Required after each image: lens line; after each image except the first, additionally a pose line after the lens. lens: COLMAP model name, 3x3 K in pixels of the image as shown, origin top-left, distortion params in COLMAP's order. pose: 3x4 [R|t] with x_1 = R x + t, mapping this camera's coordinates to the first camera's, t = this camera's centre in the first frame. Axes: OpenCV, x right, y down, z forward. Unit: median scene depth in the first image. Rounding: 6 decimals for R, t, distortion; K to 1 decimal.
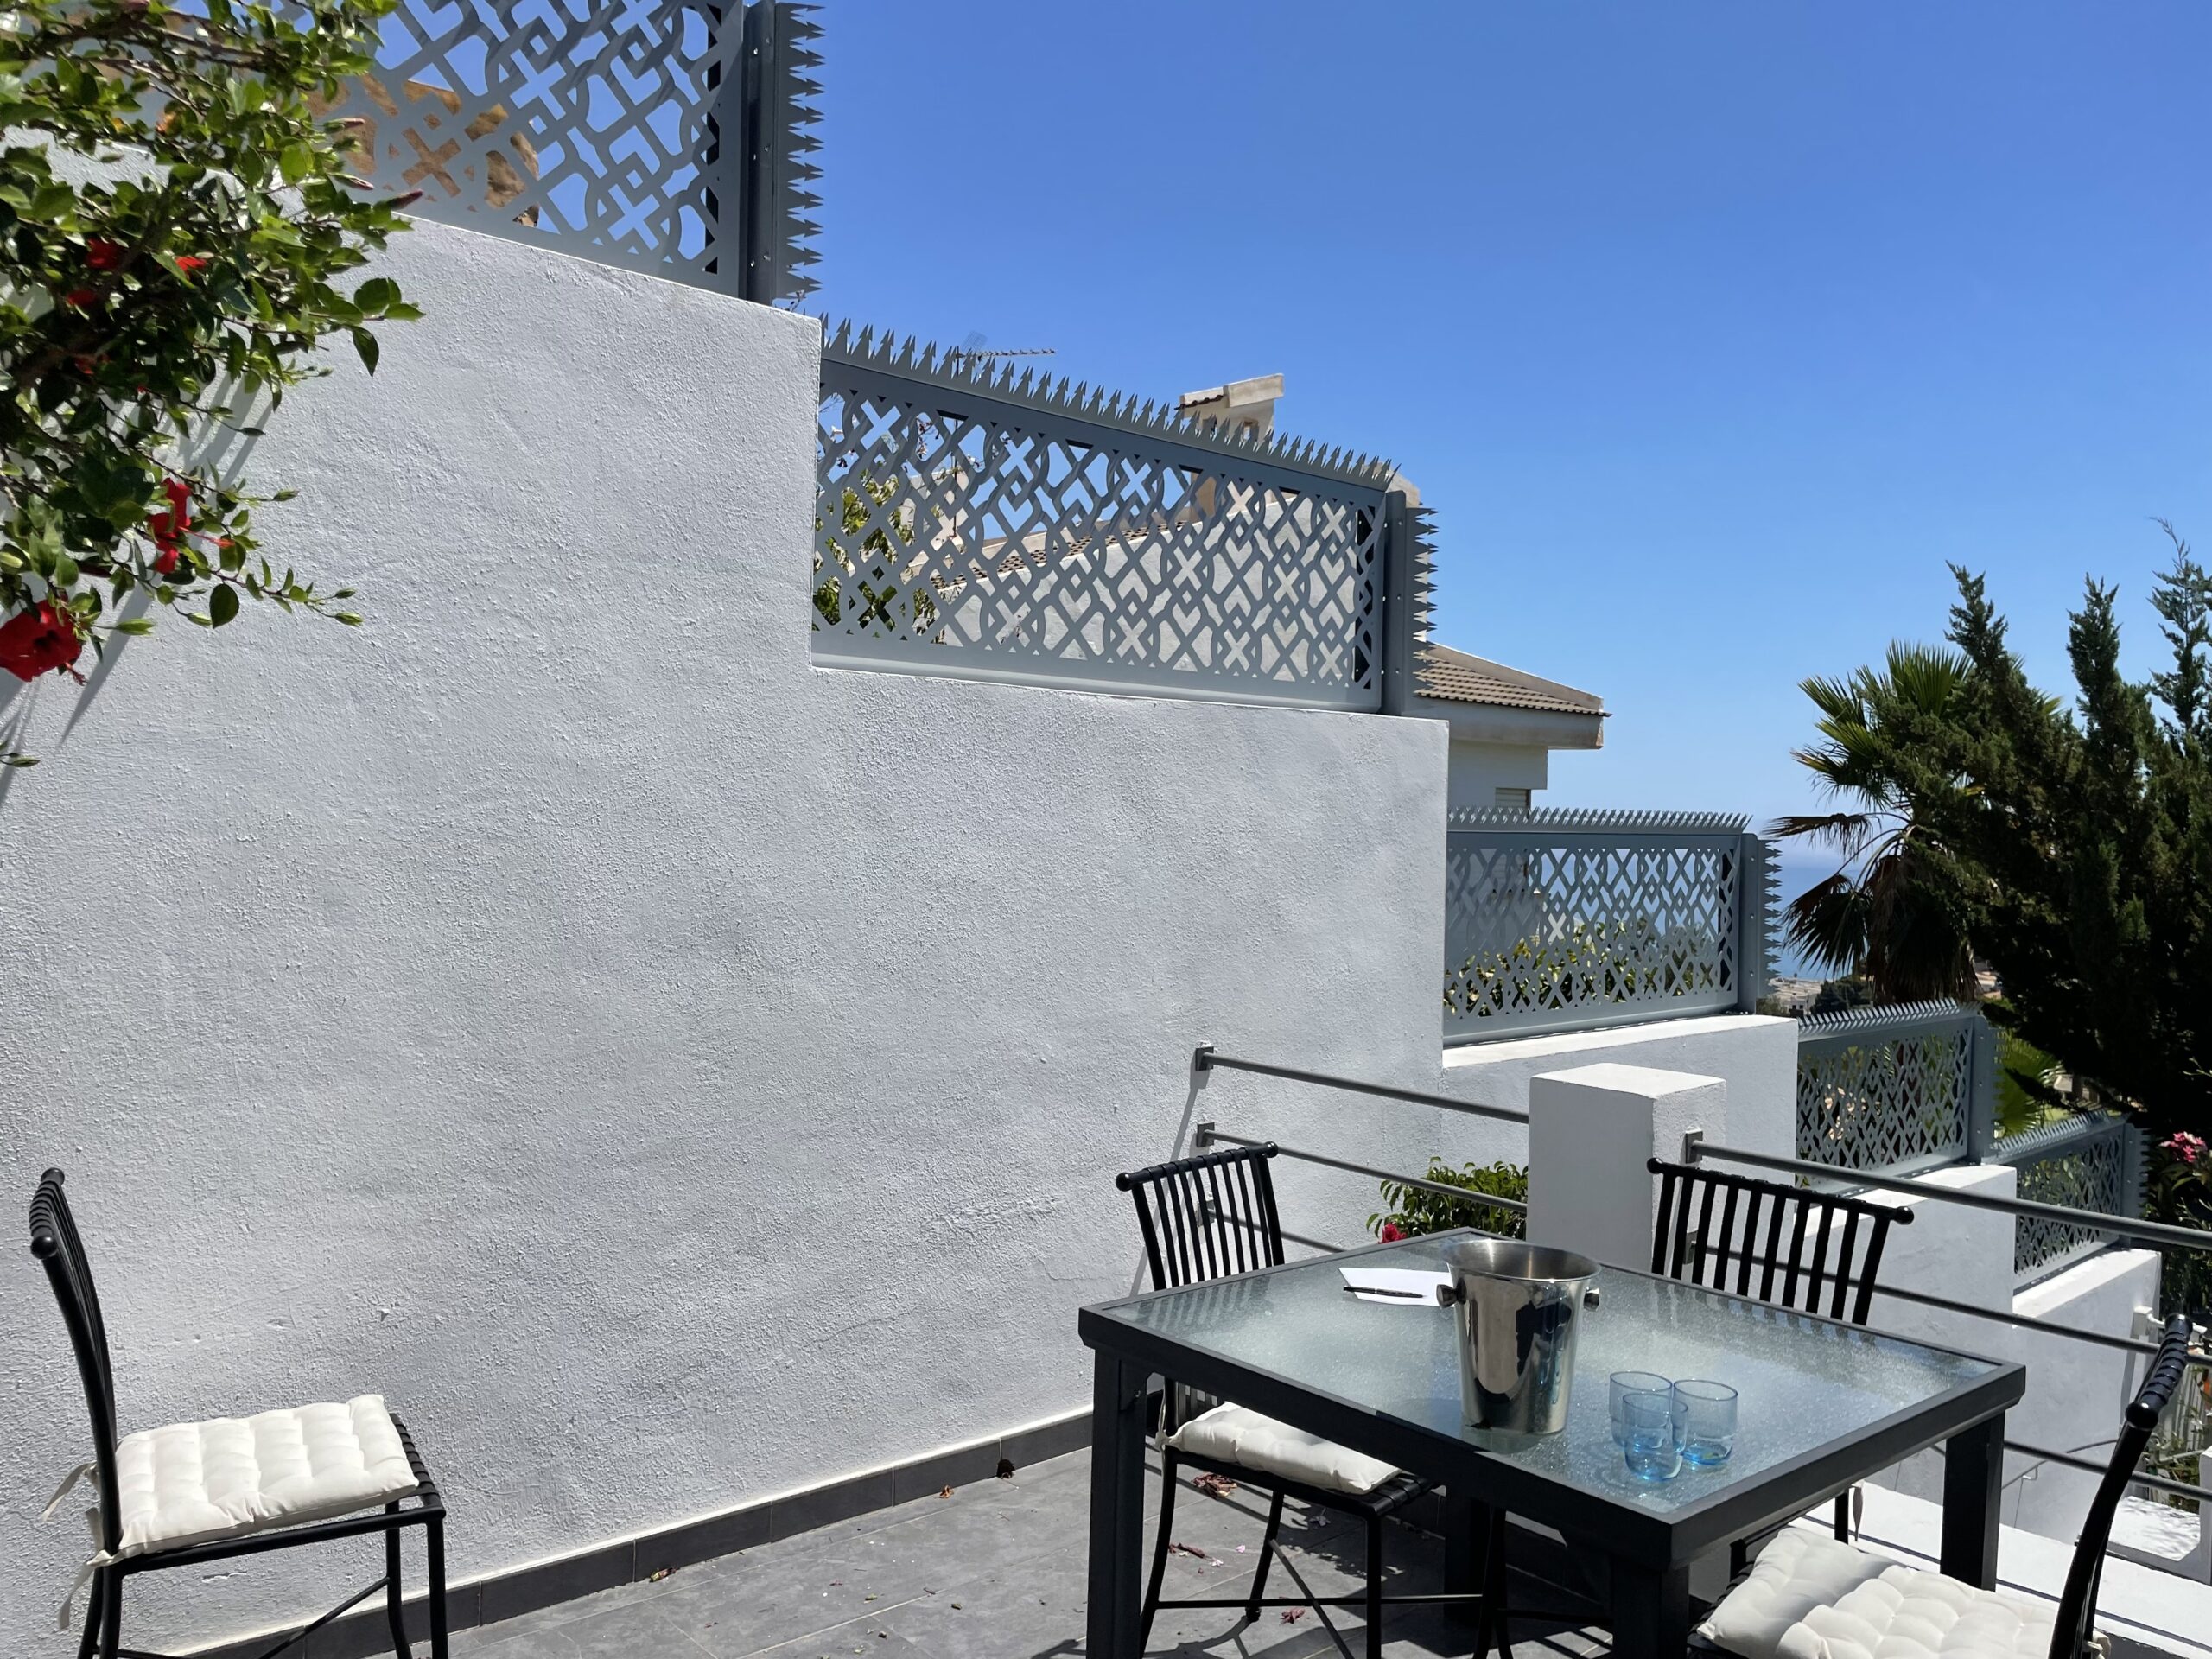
lens RADIAL K [[1640.6, 0, 1098.4], [0, 1640.6, 832.2], [0, 0, 1]] dist [0.078071, -0.097897]
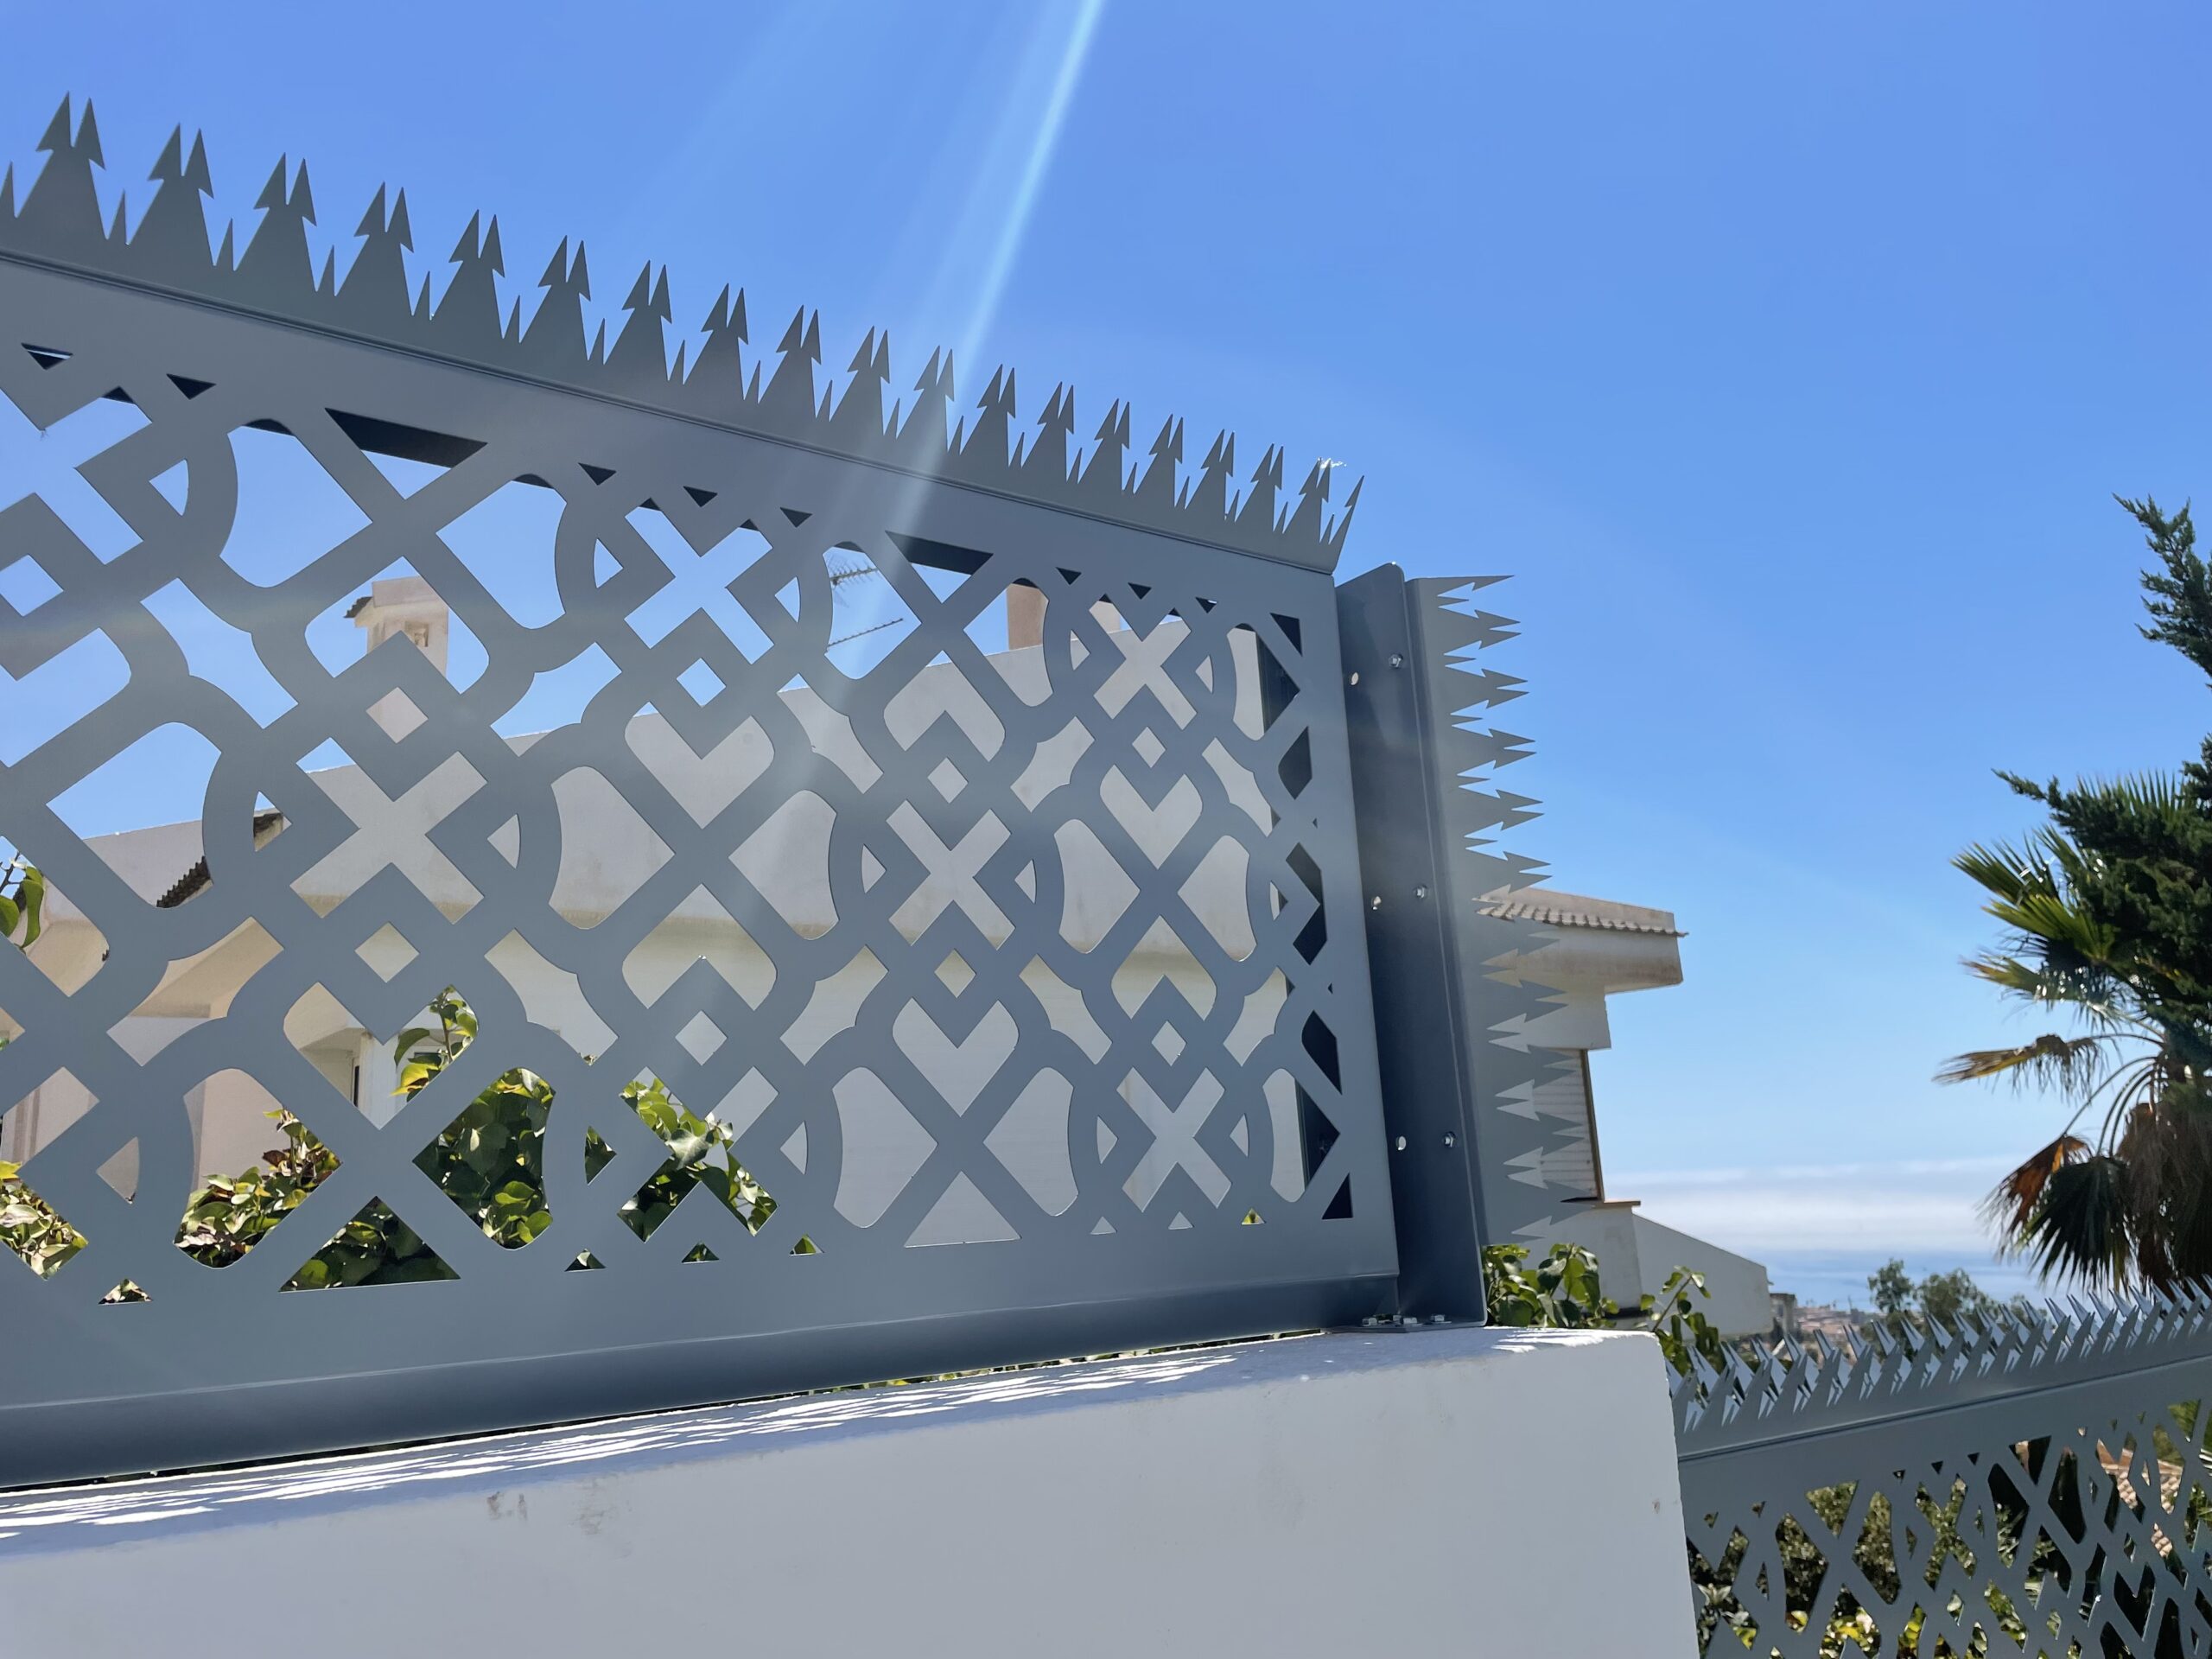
lens RADIAL K [[1640.6, 0, 1099.7], [0, 1640.6, 822.5], [0, 0, 1]] dist [0.078071, -0.097897]
pose [[0.991289, -0.093069, -0.093190, 0.205185], [0.068853, 0.969380, -0.235716, 0.051911], [0.112275, 0.227246, 0.967344, 0.428016]]
